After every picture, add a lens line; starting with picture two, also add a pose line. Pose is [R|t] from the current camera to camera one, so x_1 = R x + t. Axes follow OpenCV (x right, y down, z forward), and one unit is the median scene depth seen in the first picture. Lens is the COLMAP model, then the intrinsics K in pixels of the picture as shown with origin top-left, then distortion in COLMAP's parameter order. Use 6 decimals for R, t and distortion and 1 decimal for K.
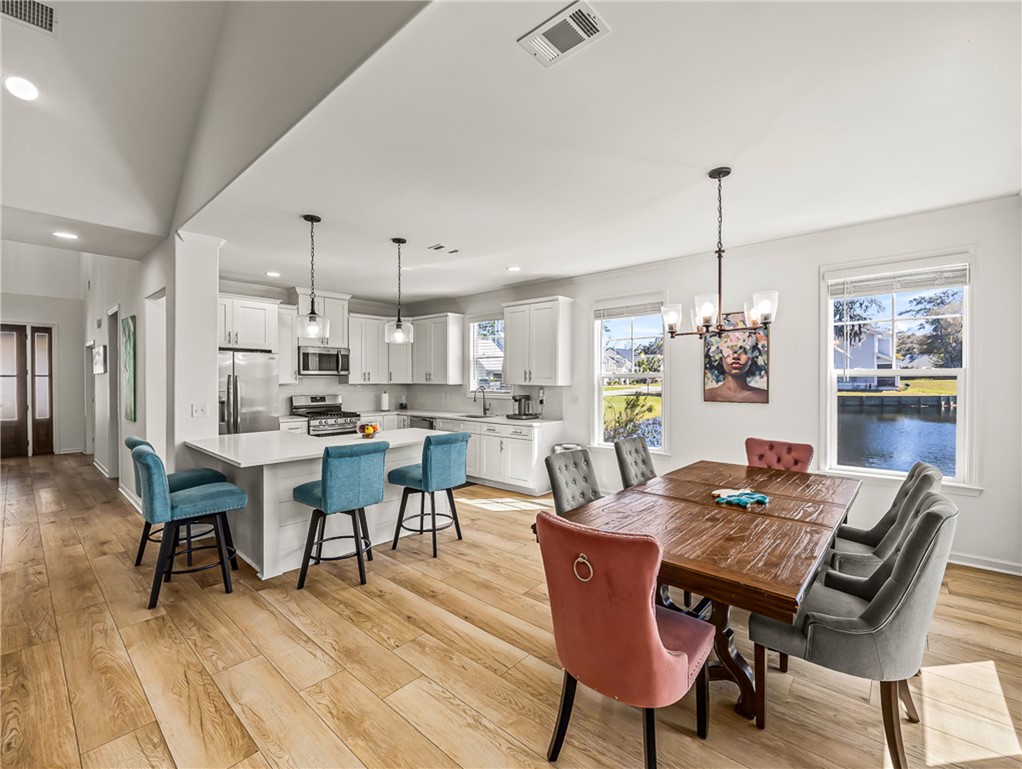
lens RADIAL K [[449.5, 0, 515.4], [0, 449.5, 383.0], [0, 0, 1]] dist [0.002090, 0.000148]
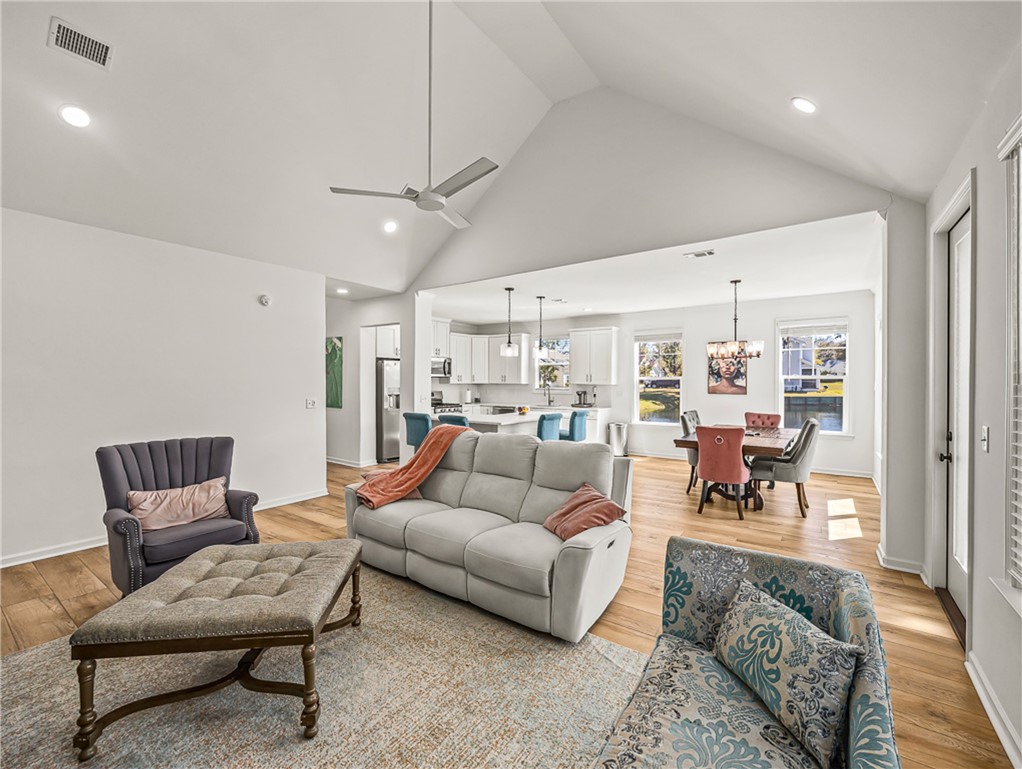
lens RADIAL K [[442.1, 0, 508.3], [0, 442.1, 382.2], [0, 0, 1]] dist [-0.000141, 0.000179]
pose [[0.995838, 0.002856, 0.091094, -0.388292], [-0.002231, 0.999973, -0.006961, 0.008977], [-0.091112, 0.006729, 0.995818, -0.470092]]
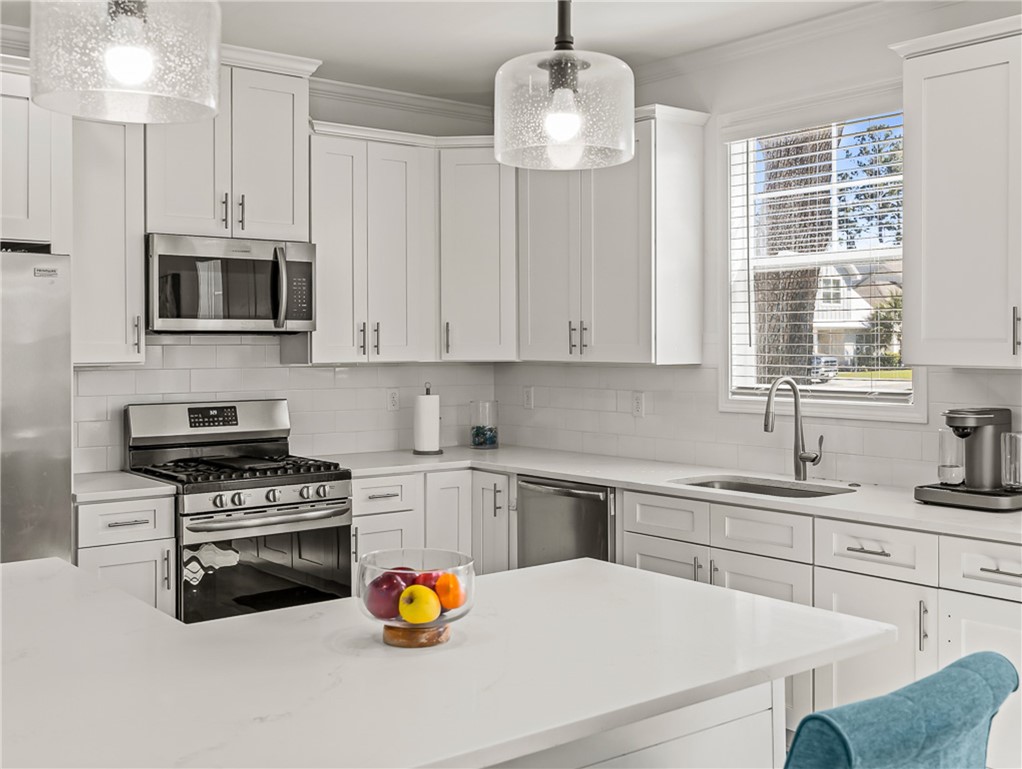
lens RADIAL K [[1110.6, 0, 511.9], [0, 1110.6, 350.6], [0, 0, 1]] dist [-0.010915, -0.006485]
pose [[0.985127, -0.003166, -0.171797, -0.145219], [0.002489, 0.999988, -0.004155, -0.003474], [0.171808, 0.003666, 0.985124, 0.381413]]
